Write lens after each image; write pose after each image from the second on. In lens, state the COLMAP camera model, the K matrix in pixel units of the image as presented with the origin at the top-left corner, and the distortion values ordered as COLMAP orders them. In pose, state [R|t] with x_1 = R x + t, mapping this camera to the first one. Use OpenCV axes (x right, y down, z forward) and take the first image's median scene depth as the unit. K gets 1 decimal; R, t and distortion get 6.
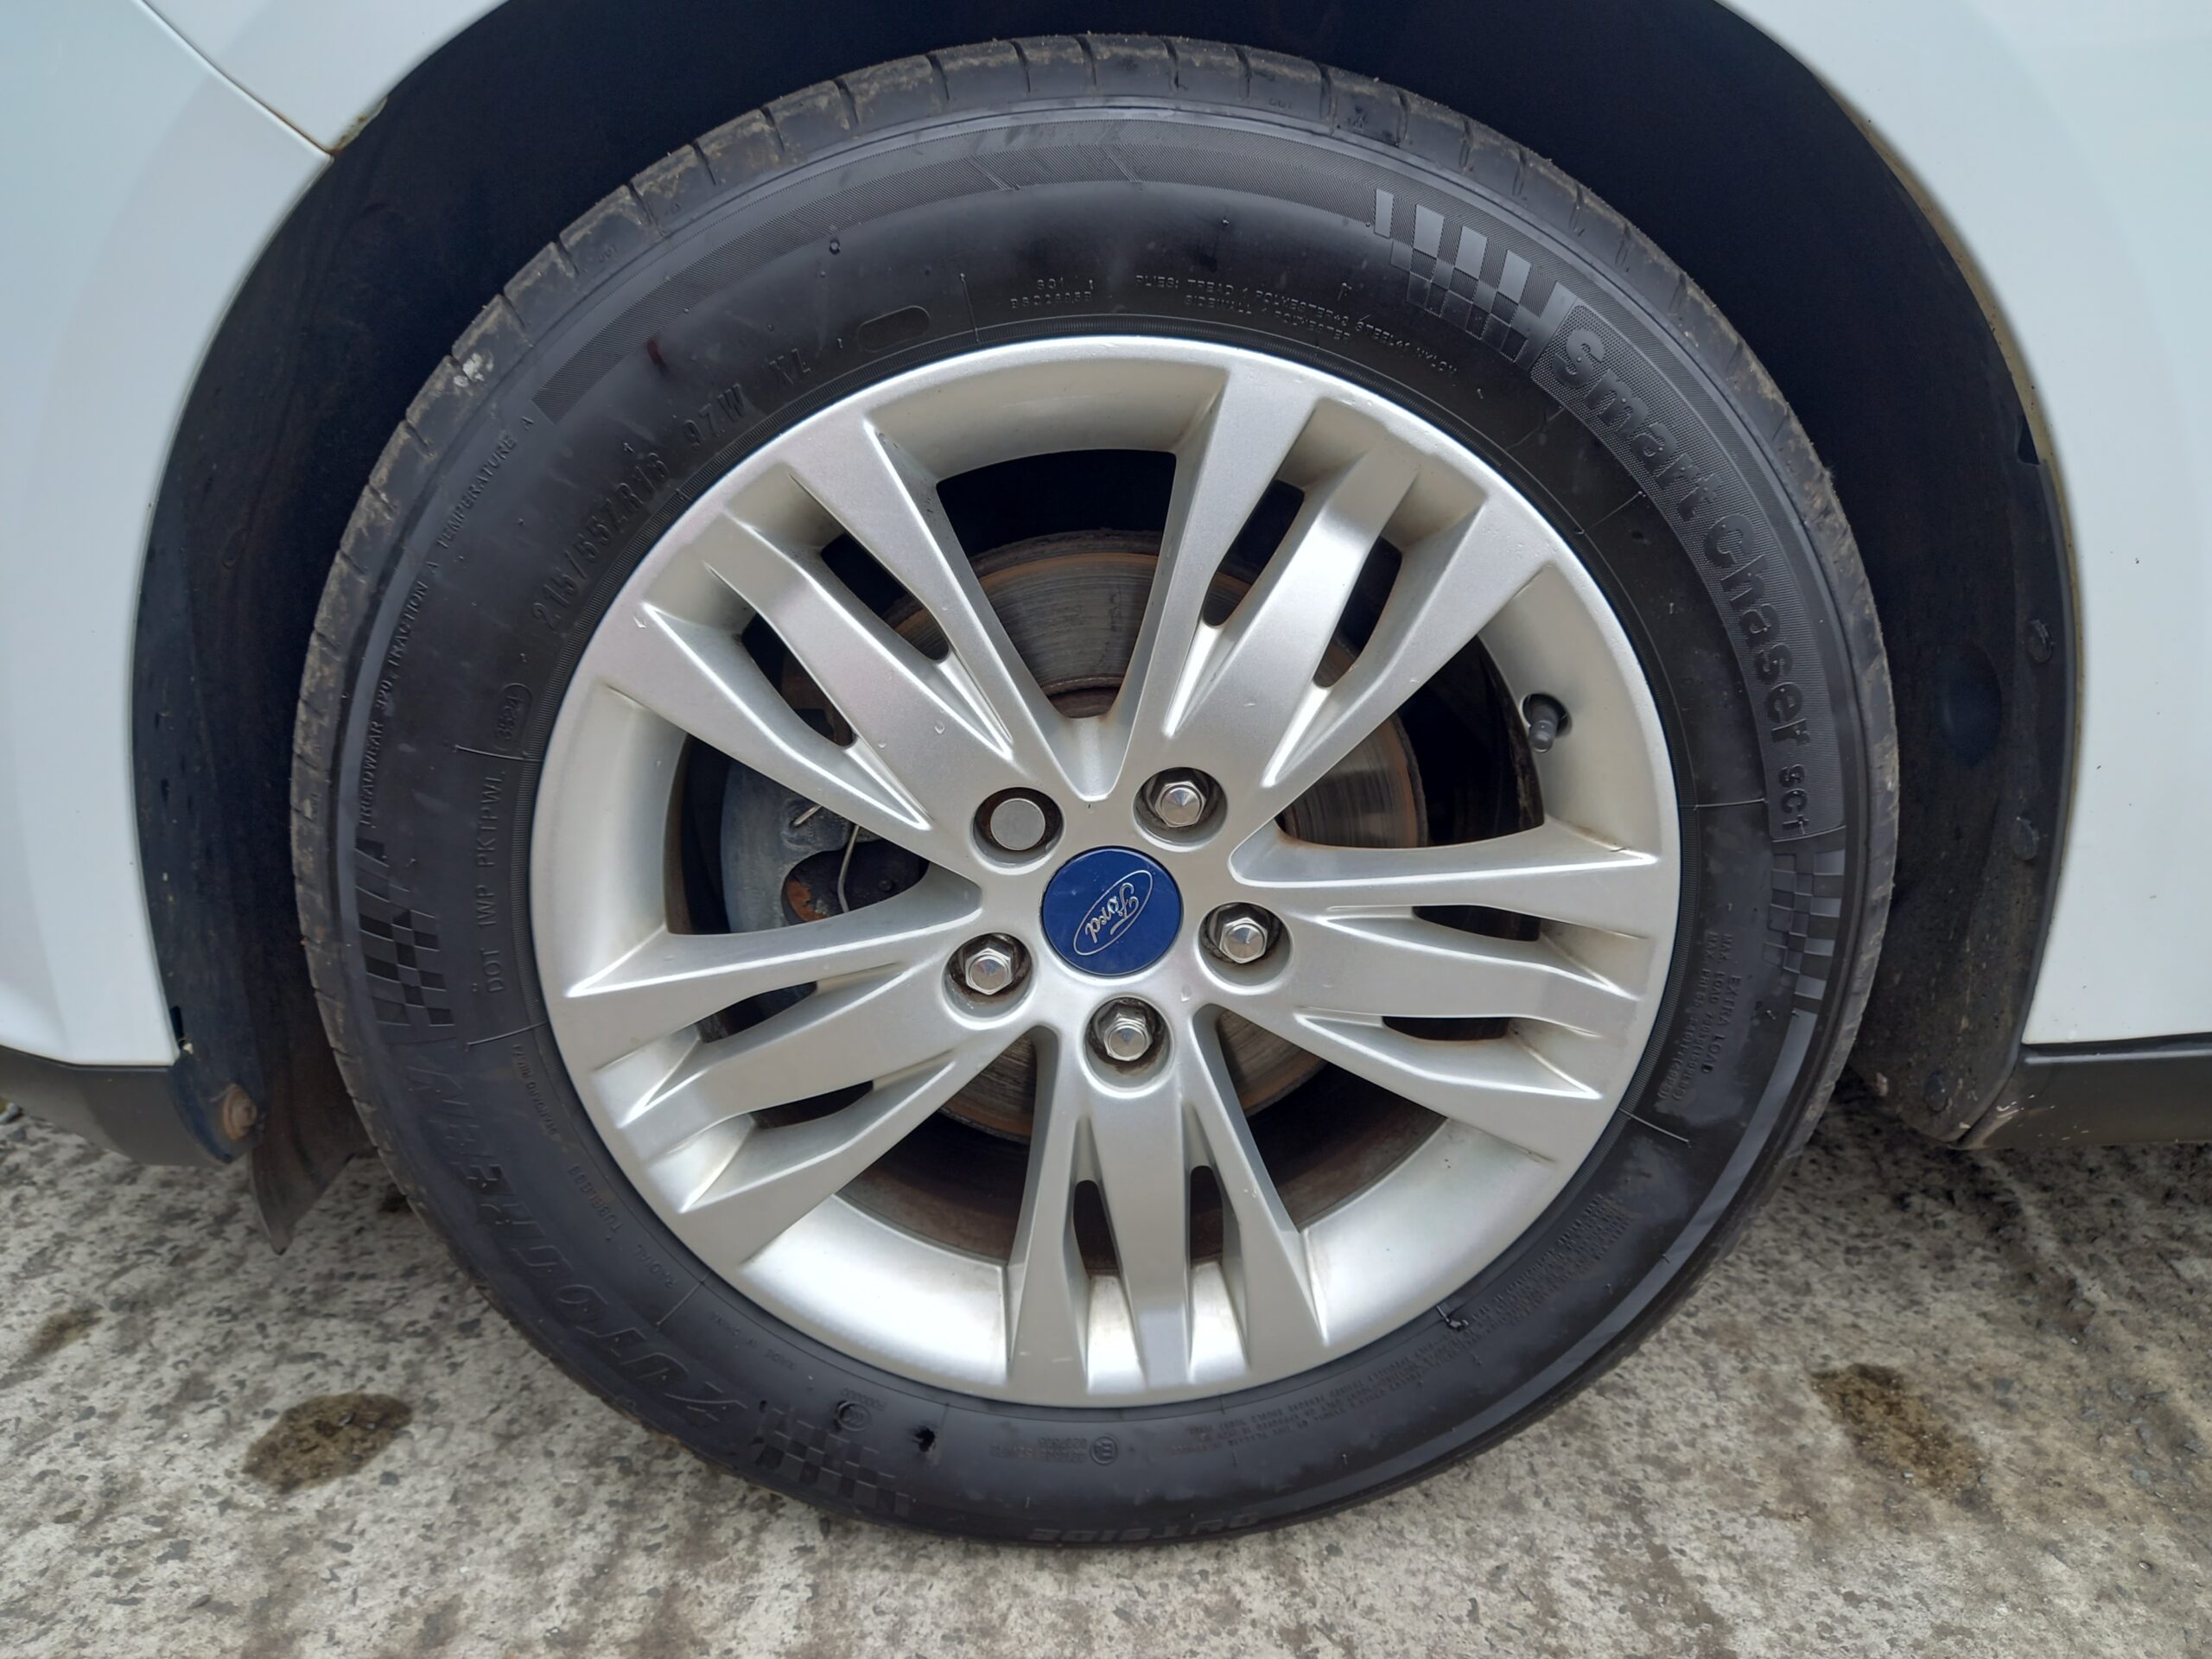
lens RADIAL K [[1616.7, 0, 1106.0], [0, 1616.7, 829.5], [0, 0, 1]] dist [0.068314, -0.066762]
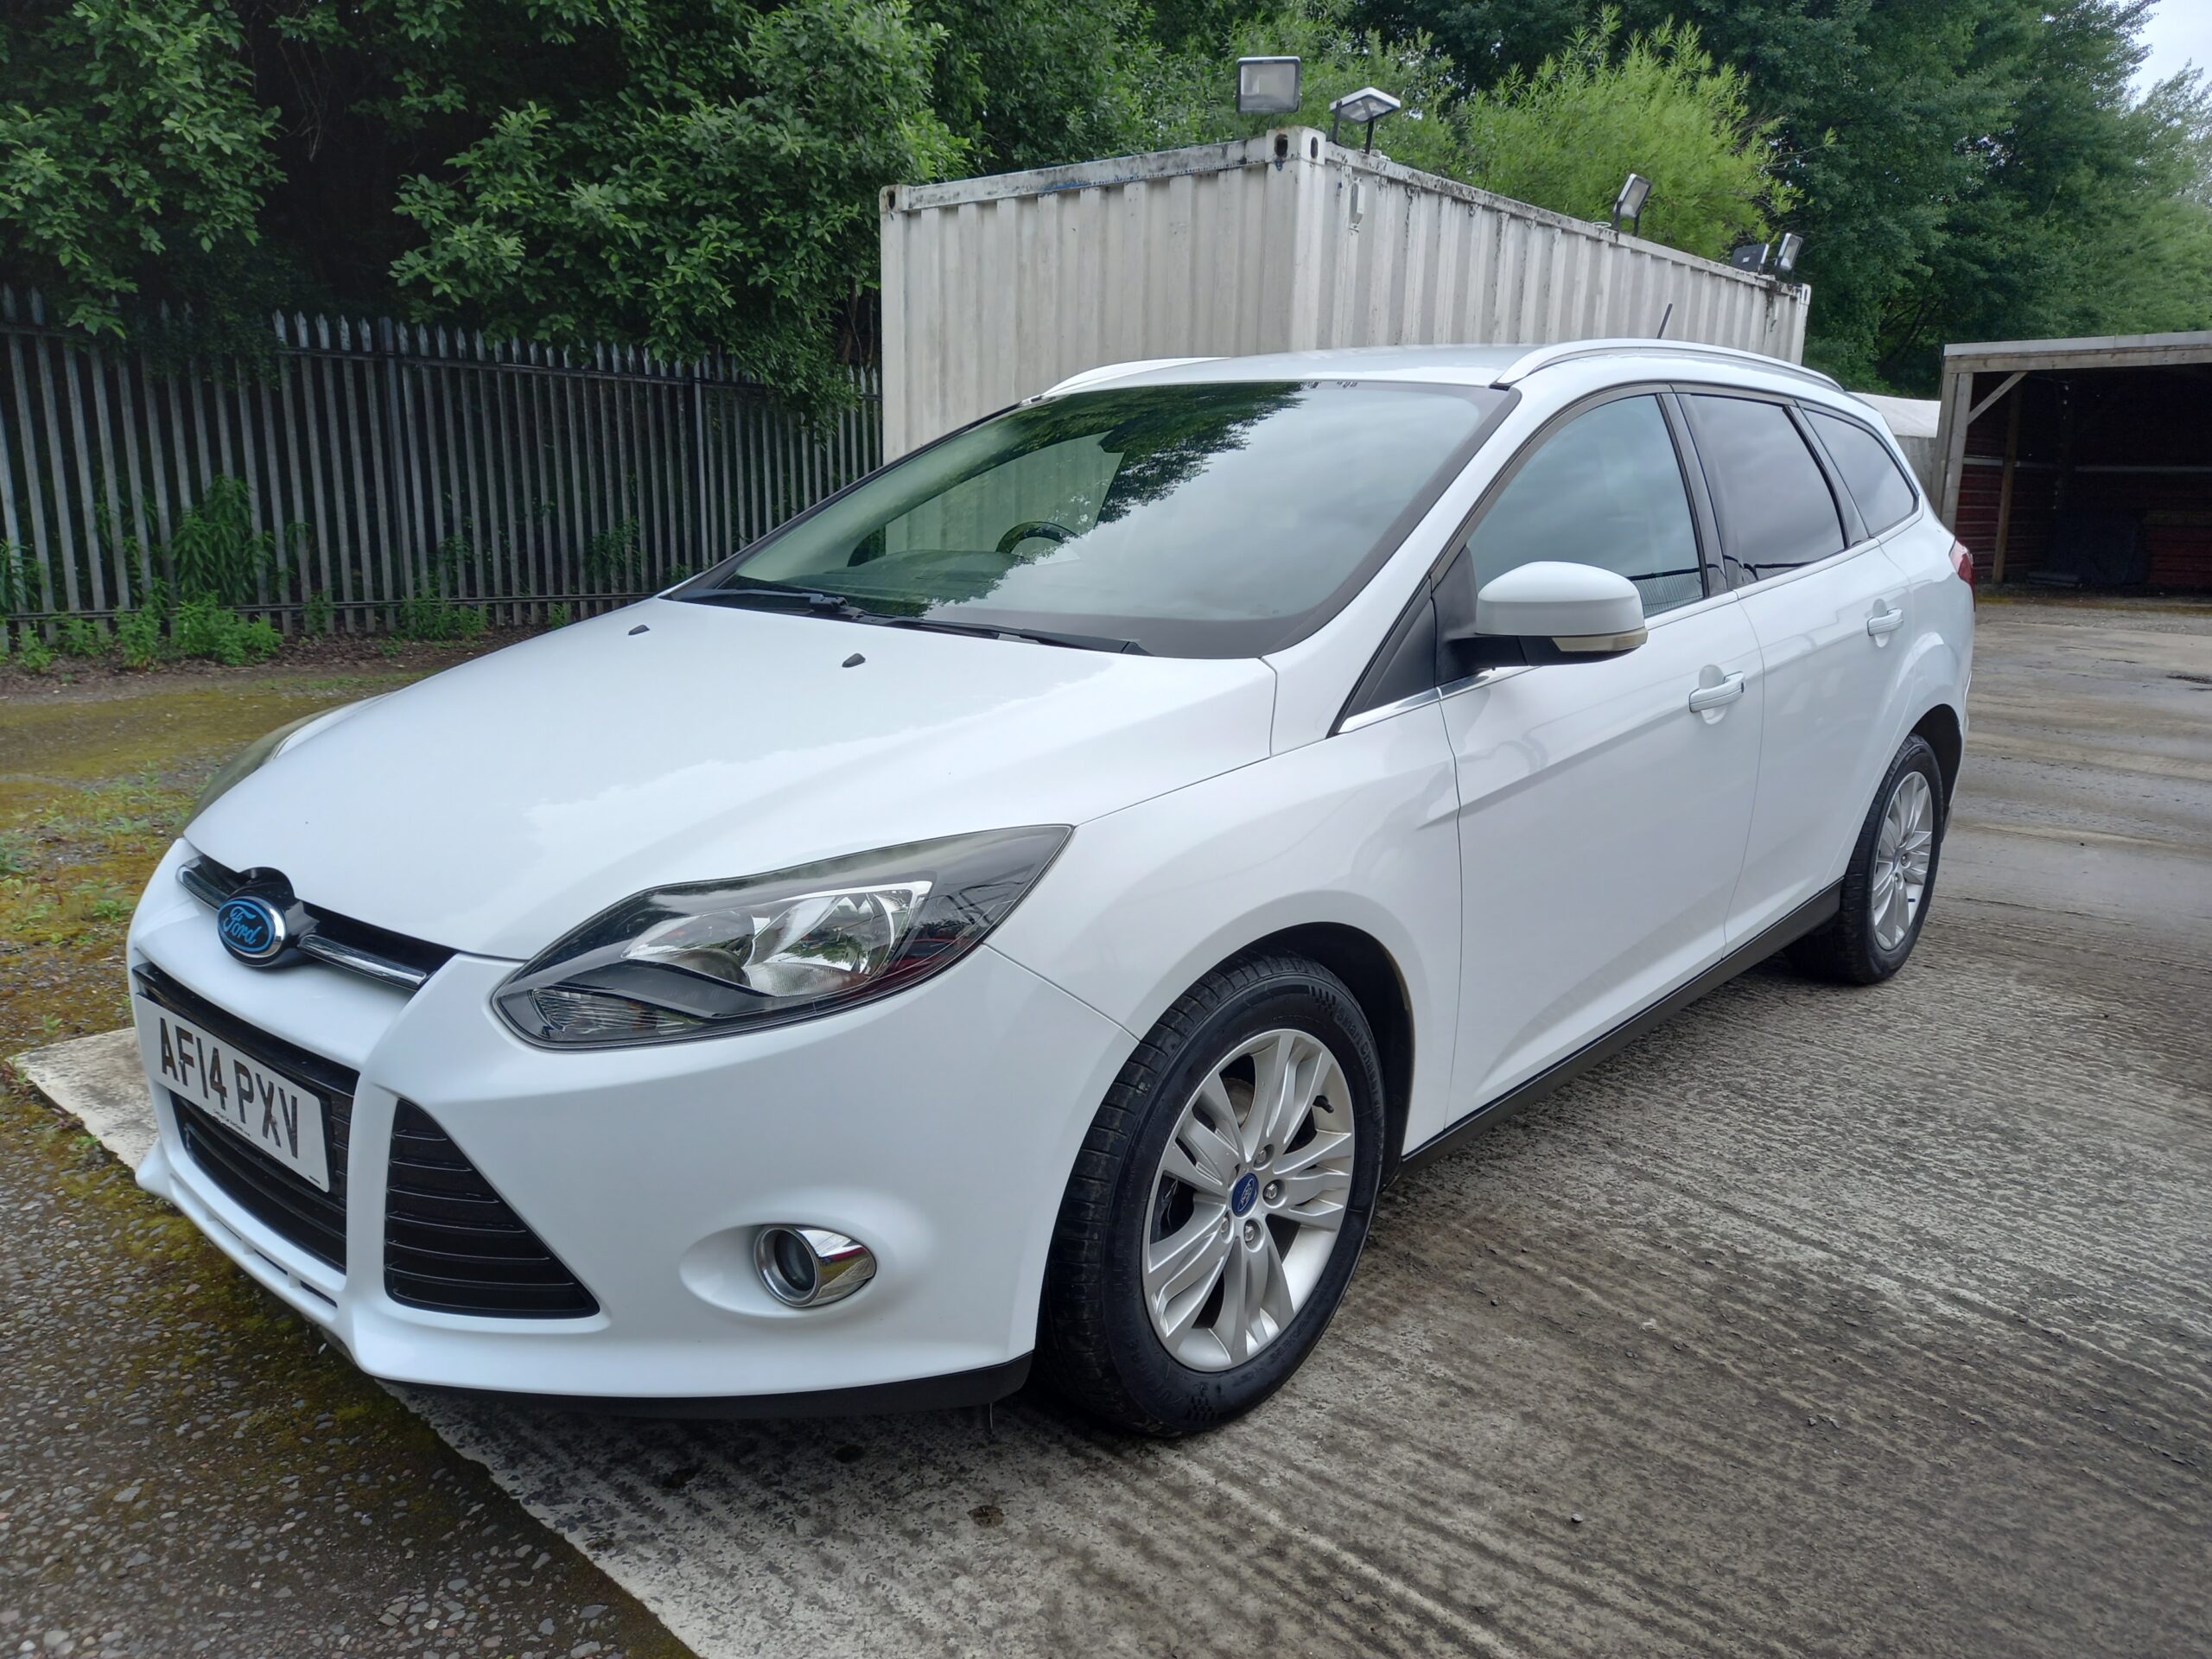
lens RADIAL K [[1607.5, 0, 1106.7], [0, 1607.5, 829.7], [0, 0, 1]] dist [0.076018, -0.075211]
pose [[0.711183, -0.141804, 0.688557, -2.287552], [0.226614, 0.973405, -0.033593, -0.606753], [-0.665481, 0.179927, 0.724404, -1.275282]]
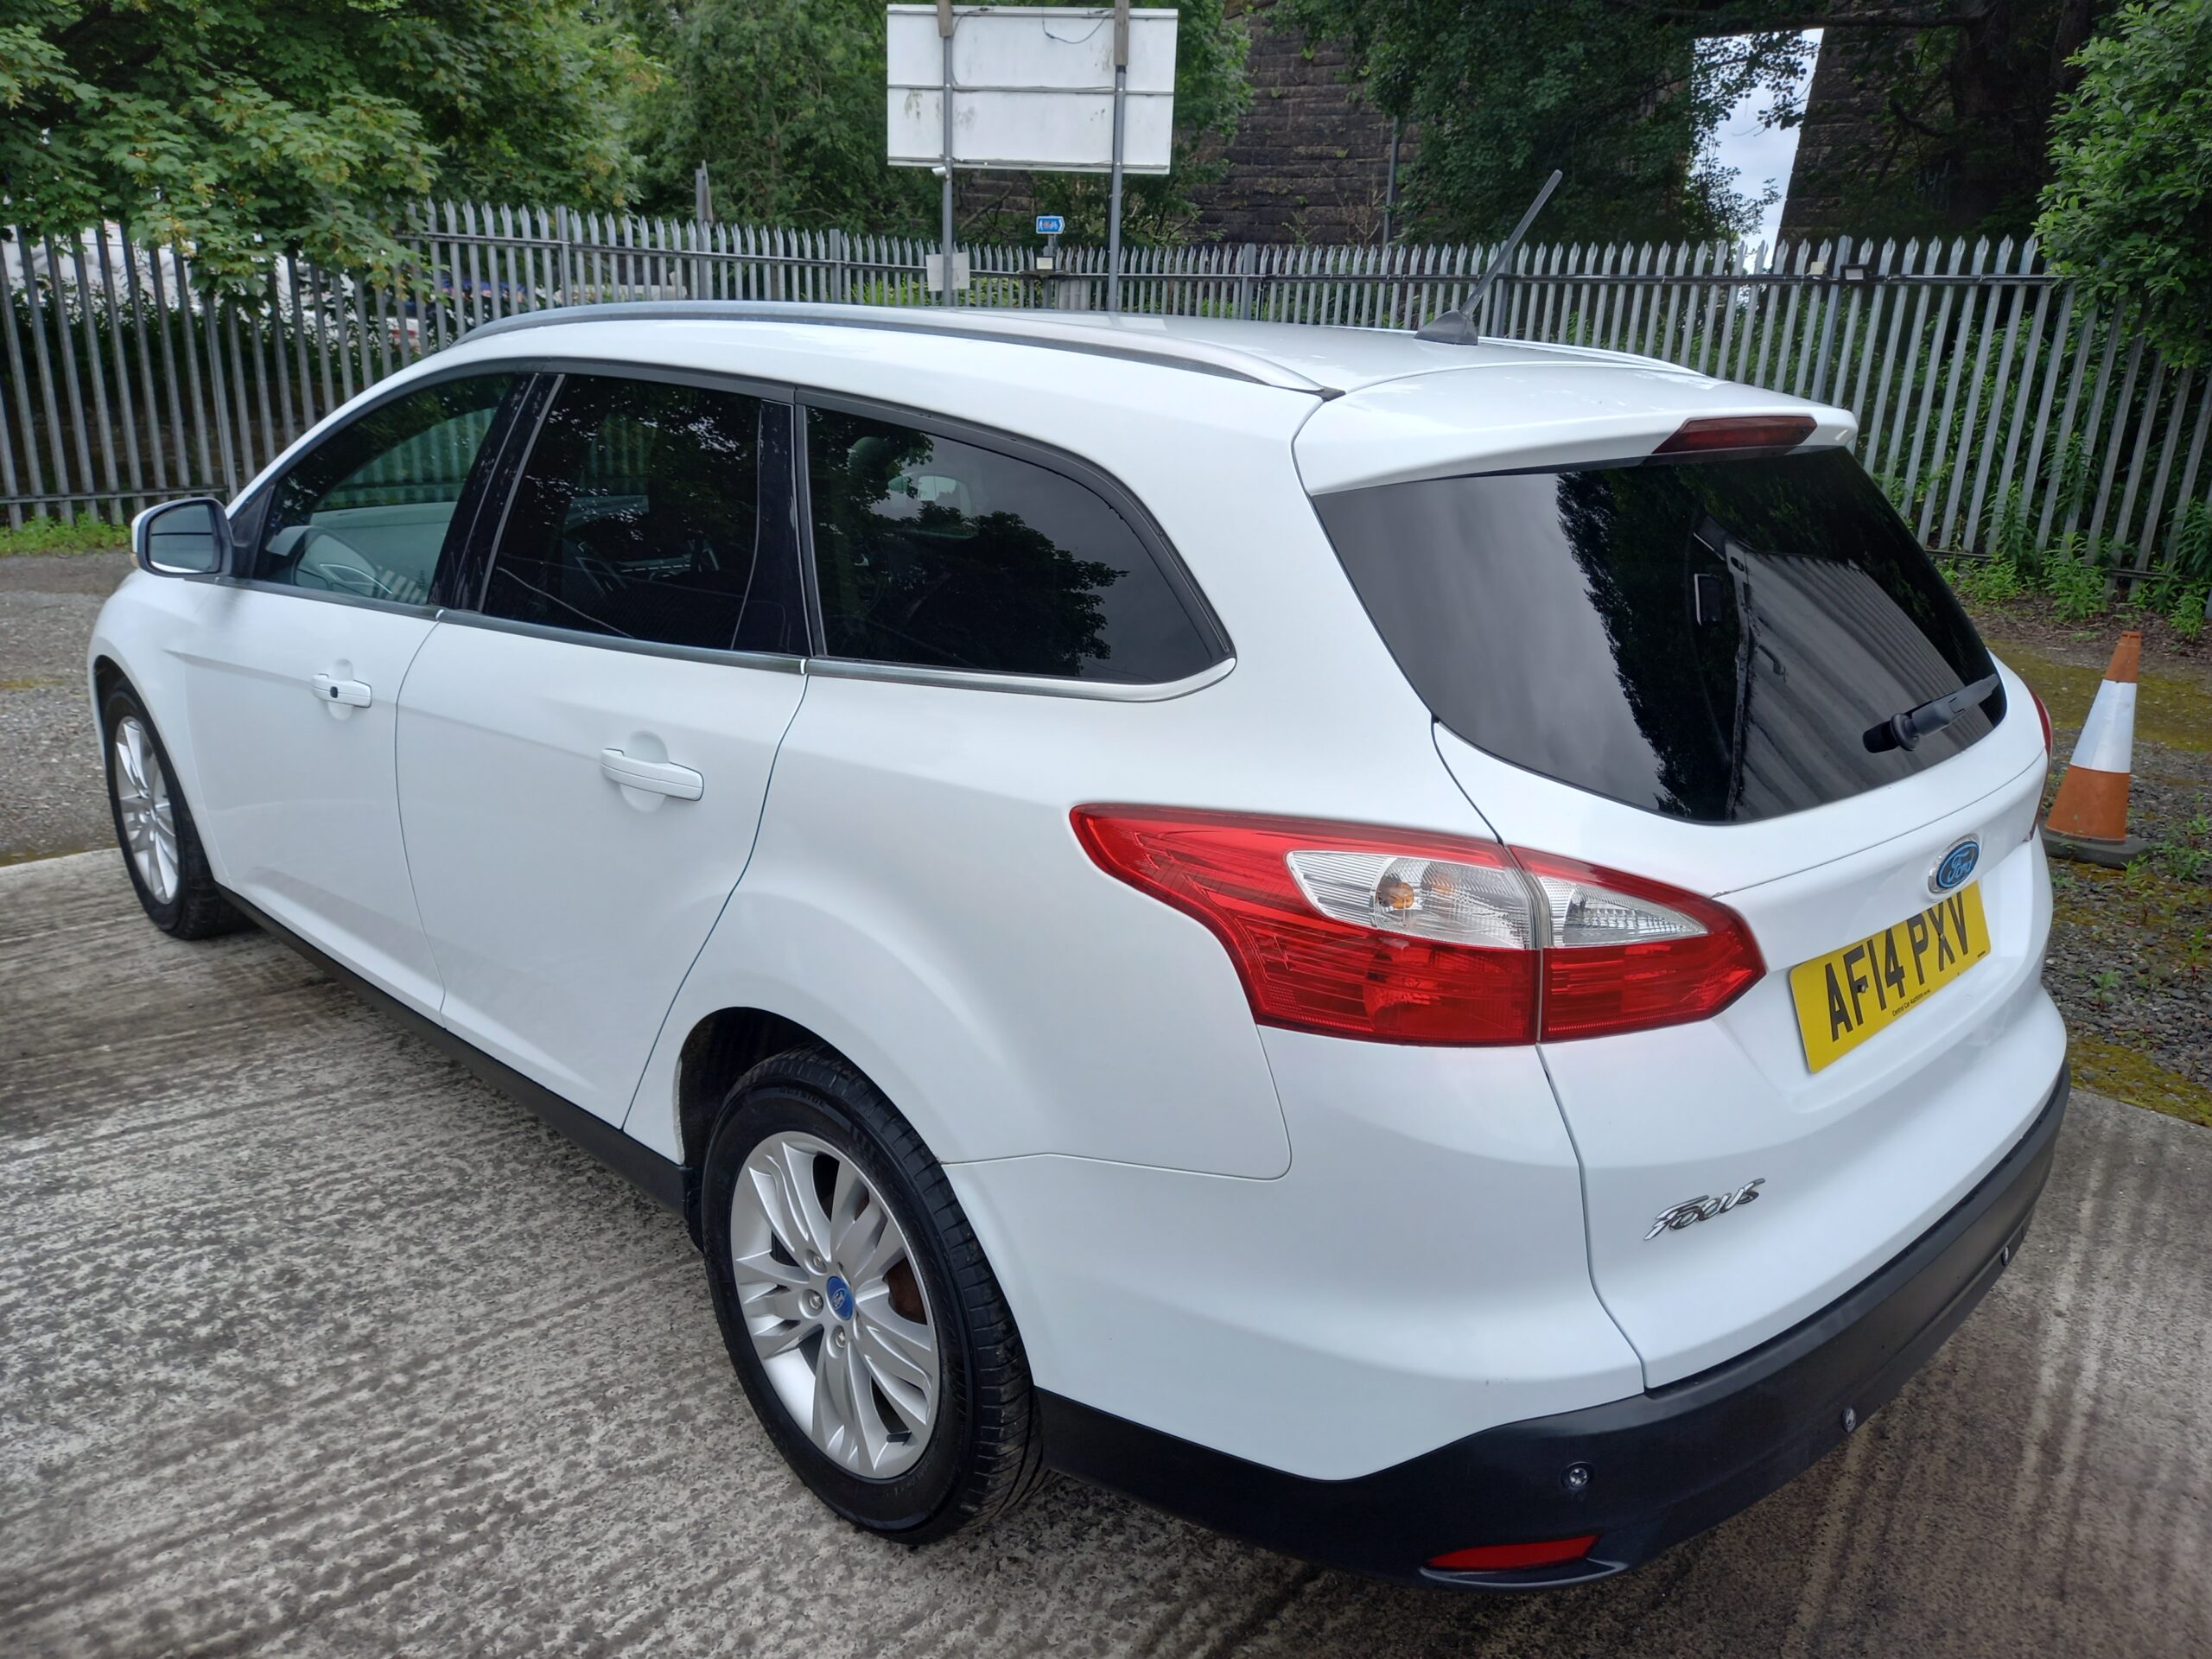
lens RADIAL K [[1618.4, 0, 1103.1], [0, 1618.4, 824.0], [0, 0, 1]] dist [0.073782, -0.079001]
pose [[0.658897, 0.244402, -0.711423, 6.427822], [-0.294047, 0.954180, 0.055462, -1.224314], [0.692381, 0.172648, 0.700572, -0.786702]]
